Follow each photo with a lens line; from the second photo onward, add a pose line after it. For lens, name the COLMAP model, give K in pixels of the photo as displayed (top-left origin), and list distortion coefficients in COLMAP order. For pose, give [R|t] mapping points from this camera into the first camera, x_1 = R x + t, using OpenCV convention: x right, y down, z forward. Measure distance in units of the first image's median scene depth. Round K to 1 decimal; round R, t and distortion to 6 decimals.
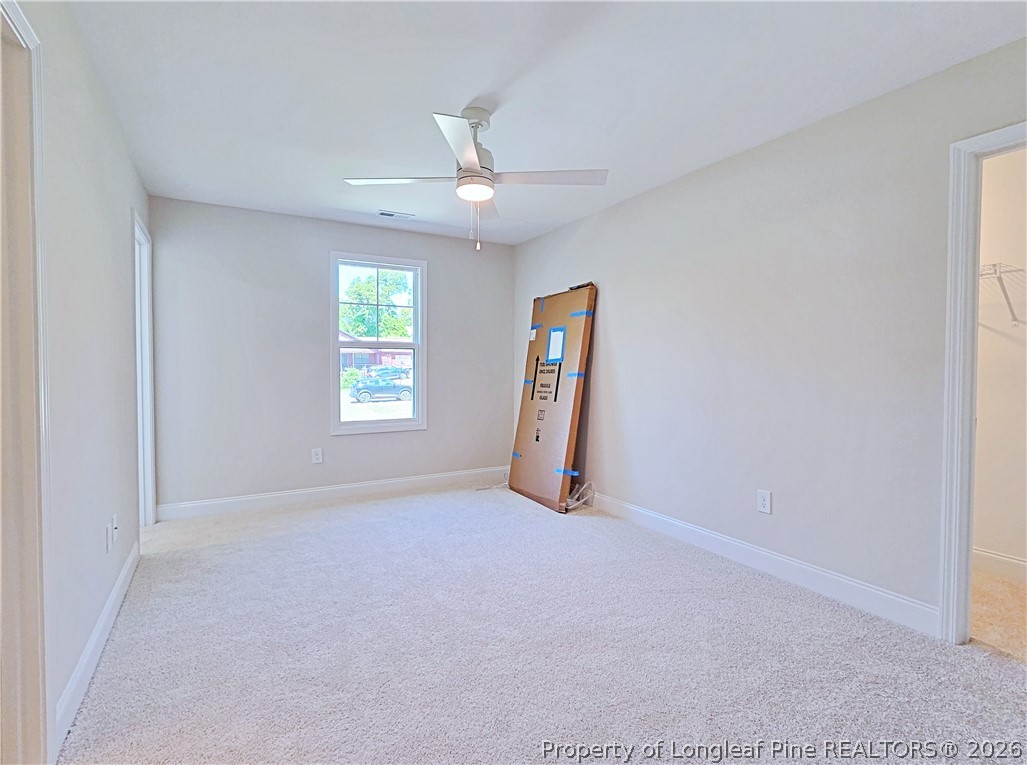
lens RADIAL K [[500.4, 0, 498.1], [0, 500.4, 376.9], [0, 0, 1]] dist [0.001272, -0.001539]
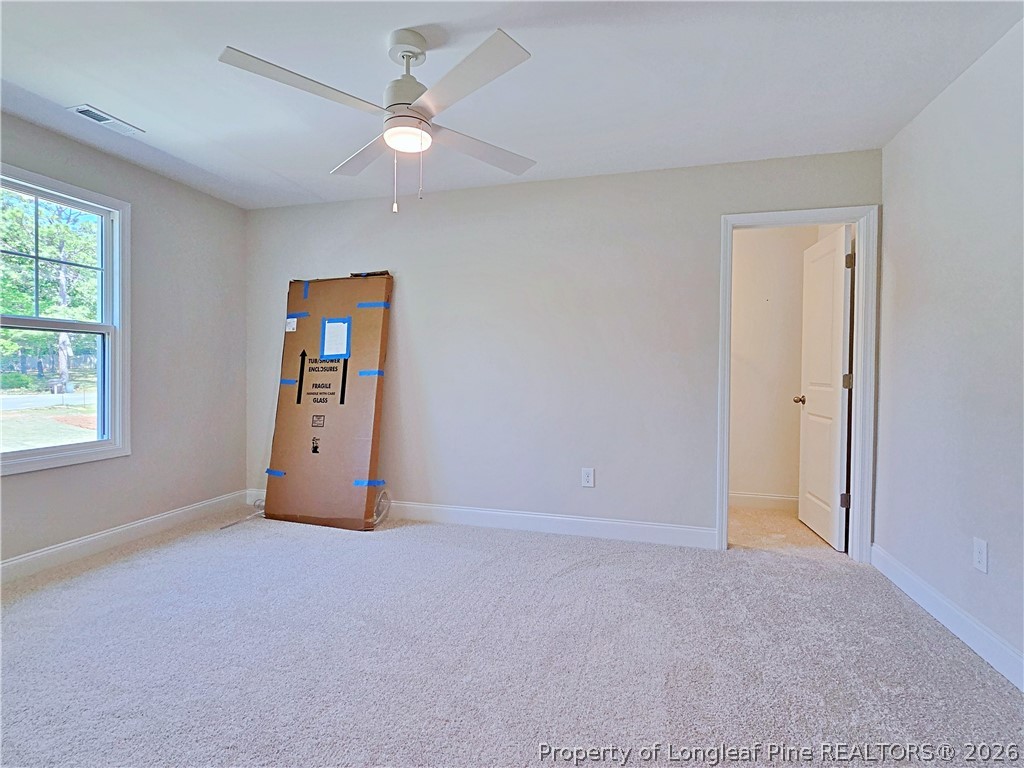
lens RADIAL K [[498.9, 0, 509.0], [0, 498.9, 377.0], [0, 0, 1]] dist [0.001272, -0.001539]
pose [[0.708446, -0.005272, 0.705745, -0.282502], [0.008487, 0.999963, -0.001050, 0.006129], [-0.705714, 0.006734, 0.708465, 0.188339]]
